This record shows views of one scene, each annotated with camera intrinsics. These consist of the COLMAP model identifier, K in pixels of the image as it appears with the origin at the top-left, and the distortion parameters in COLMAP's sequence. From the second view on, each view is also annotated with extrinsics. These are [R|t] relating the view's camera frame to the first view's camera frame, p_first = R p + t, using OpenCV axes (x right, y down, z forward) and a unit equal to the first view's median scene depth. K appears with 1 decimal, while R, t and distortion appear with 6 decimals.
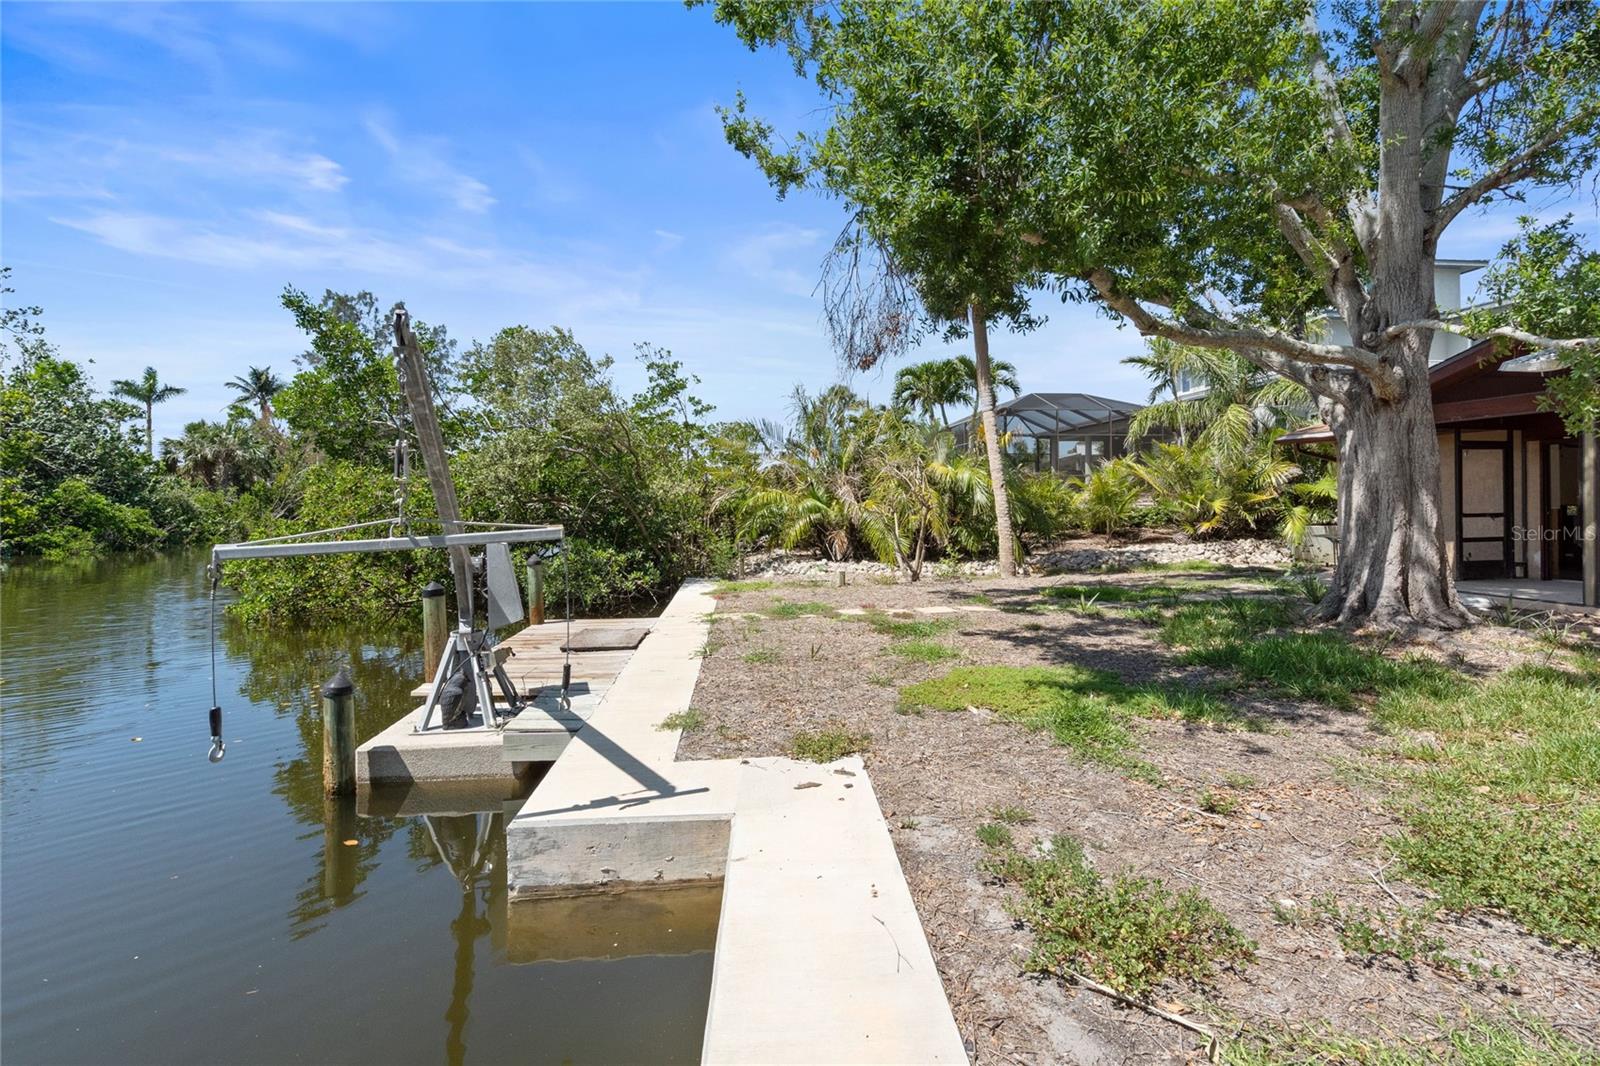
lens RADIAL K [[741.9, 0, 800.0], [0, 741.9, 499.5], [0, 0, 1]] dist [-0.008818, 0.000135]
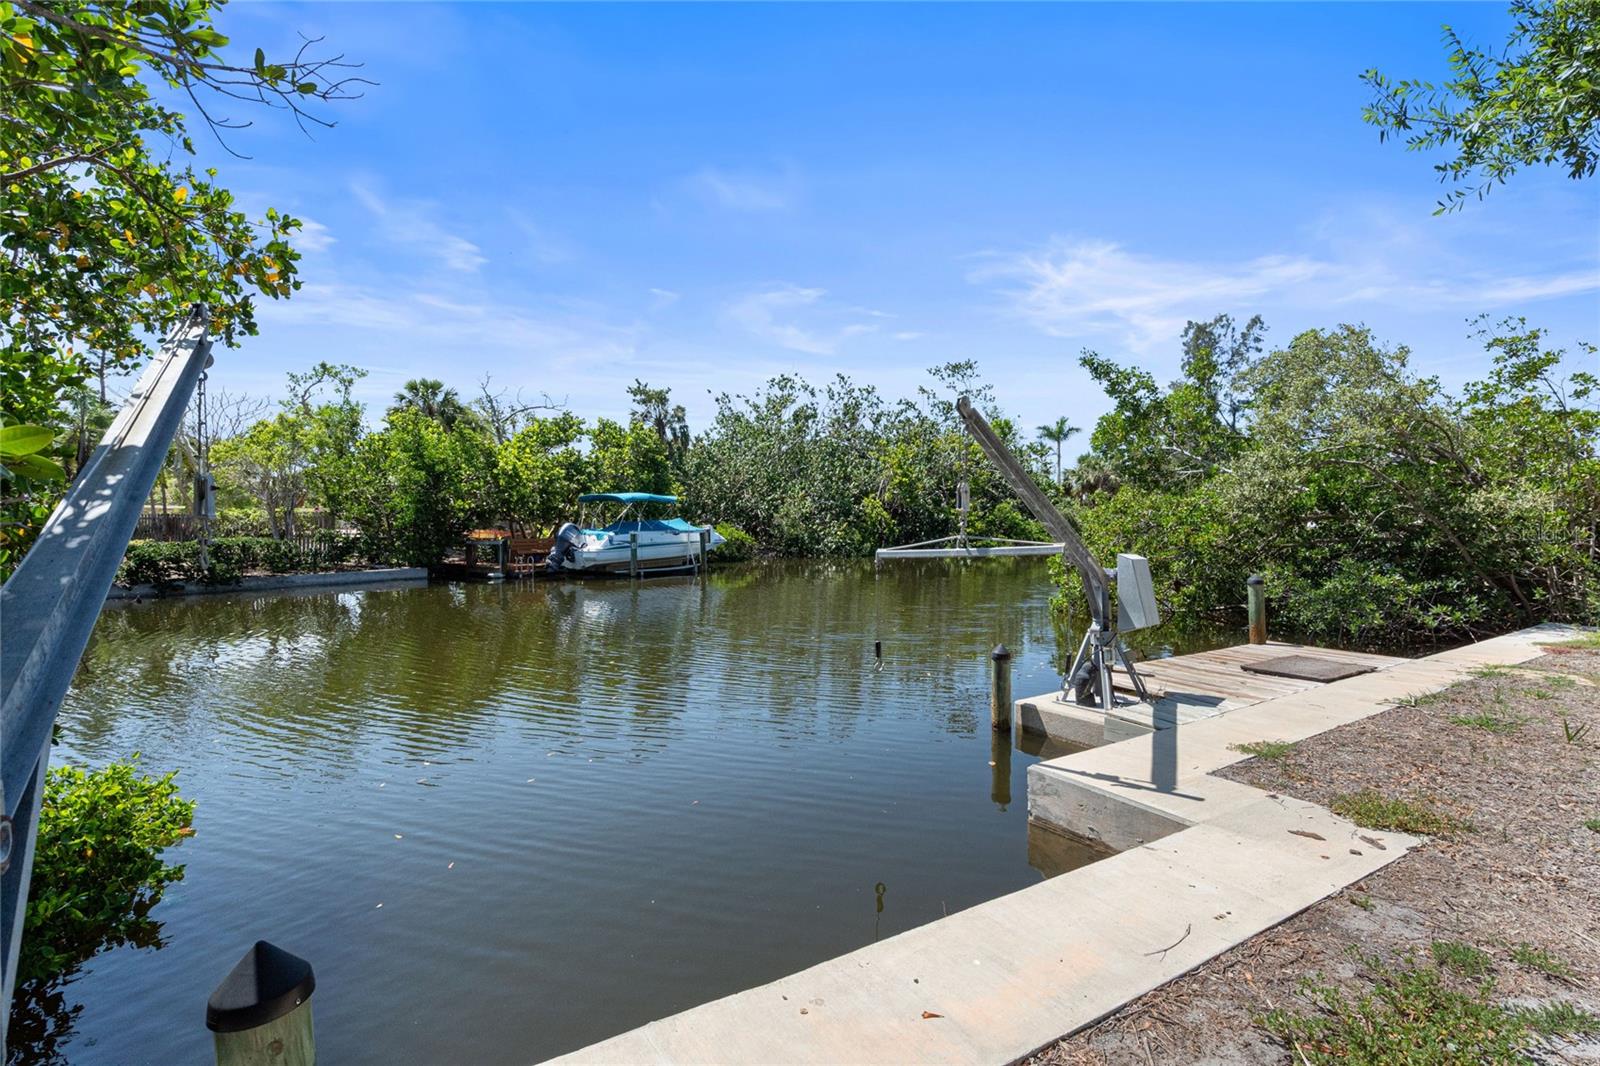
lens RADIAL K [[721.2, 0, 800.0], [0, 721.2, 533.0], [0, 0, 1]] dist [-0.000261, 0.000387]
pose [[0.460810, 0.017130, -0.887333, 0.136012], [0.006279, 0.999726, 0.022561, -0.003639], [0.887477, -0.015968, 0.460576, 0.008341]]
